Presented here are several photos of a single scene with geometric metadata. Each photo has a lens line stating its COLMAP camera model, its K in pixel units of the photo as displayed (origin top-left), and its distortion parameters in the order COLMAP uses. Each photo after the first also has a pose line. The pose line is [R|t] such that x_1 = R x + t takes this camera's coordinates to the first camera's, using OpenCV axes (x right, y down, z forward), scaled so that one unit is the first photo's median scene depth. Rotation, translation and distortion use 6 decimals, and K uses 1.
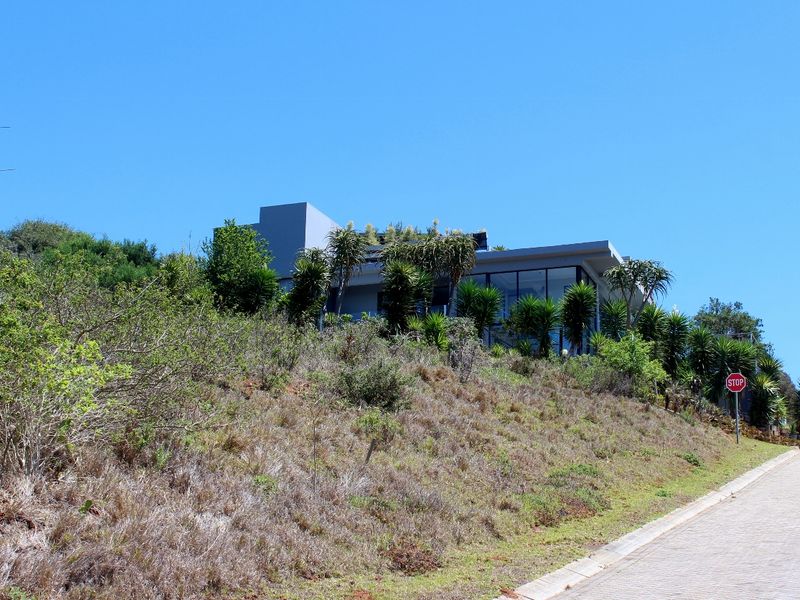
lens RADIAL K [[1153.0, 0, 400.0], [0, 1153.0, 300.0], [0, 0, 1]] dist [-0.034799, -0.036192]
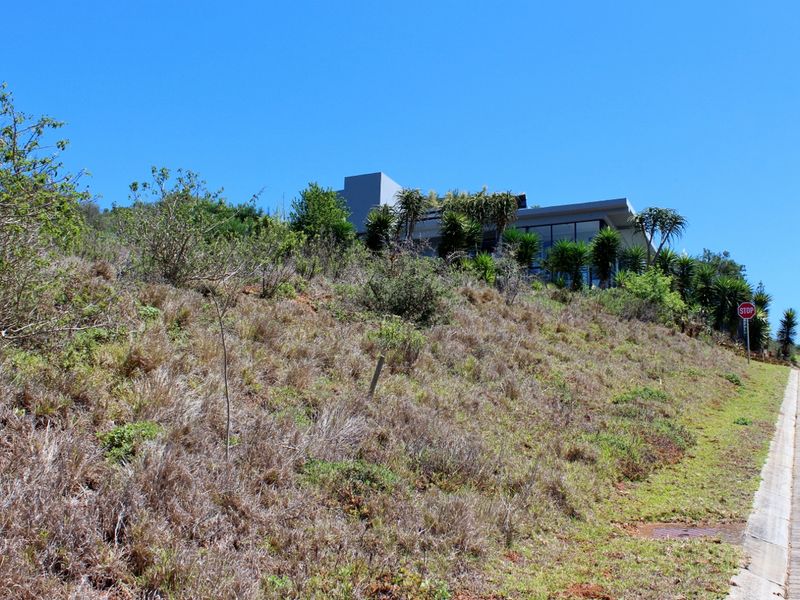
lens RADIAL K [[830.5, 0, 400.0], [0, 830.5, 300.0], [0, 0, 1]] dist [-0.093155, 0.006823]
pose [[0.997306, -0.004760, -0.073200, 0.009195], [0.008186, 0.998881, 0.046580, 0.024738], [0.072897, -0.047053, 0.996229, 0.198730]]
